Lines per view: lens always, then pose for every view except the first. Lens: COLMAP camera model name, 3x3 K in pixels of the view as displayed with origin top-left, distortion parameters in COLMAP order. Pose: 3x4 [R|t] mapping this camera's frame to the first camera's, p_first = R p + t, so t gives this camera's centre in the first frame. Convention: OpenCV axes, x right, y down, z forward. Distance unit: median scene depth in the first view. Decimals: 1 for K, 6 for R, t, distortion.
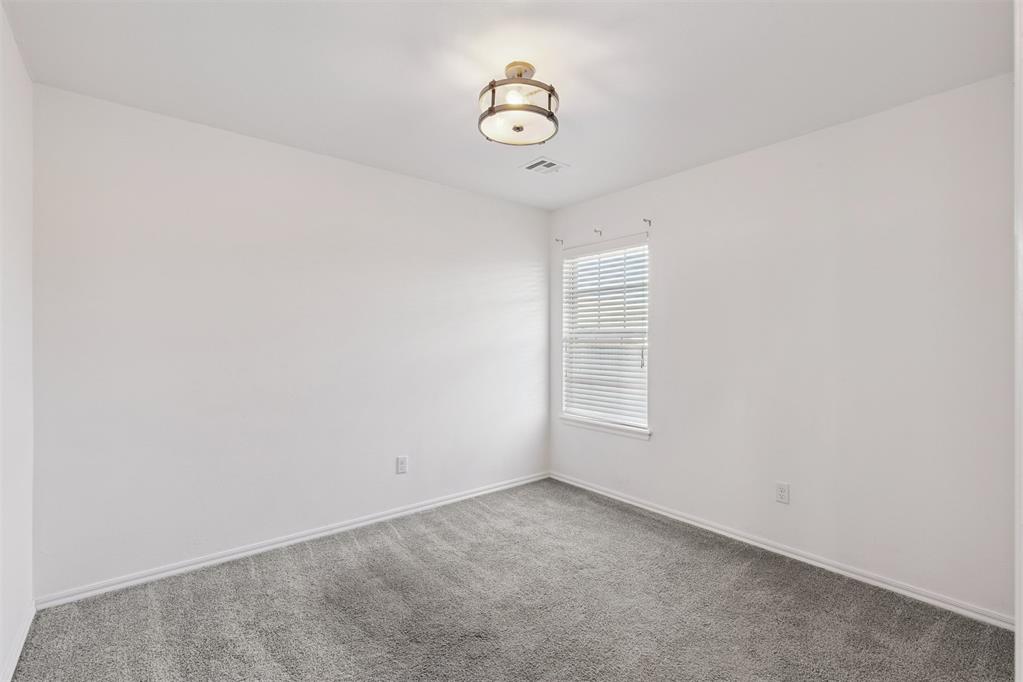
lens RADIAL K [[460.6, 0, 512.8], [0, 460.6, 338.8], [0, 0, 1]] dist [0.011374, -0.002645]
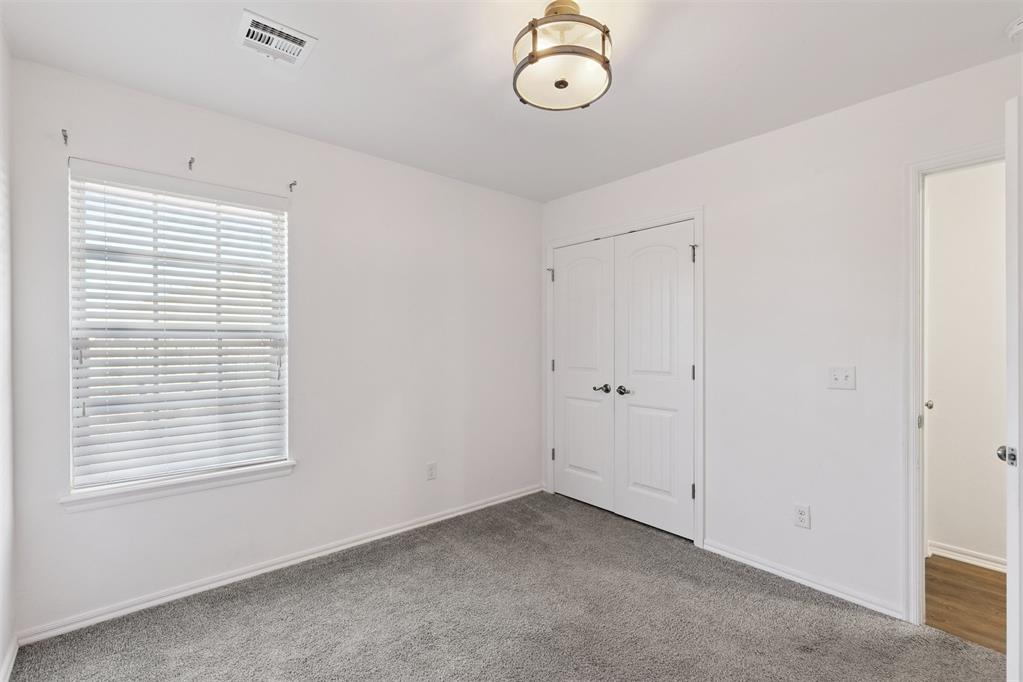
lens RADIAL K [[460.6, 0, 516.2], [0, 460.6, 343.9], [0, 0, 1]] dist [0.011374, -0.002645]
pose [[-0.021083, -0.006035, 0.999760, -0.468120], [-0.000996, 0.999981, 0.006015, 0.001107], [-0.999777, -0.000869, -0.021088, 0.636269]]
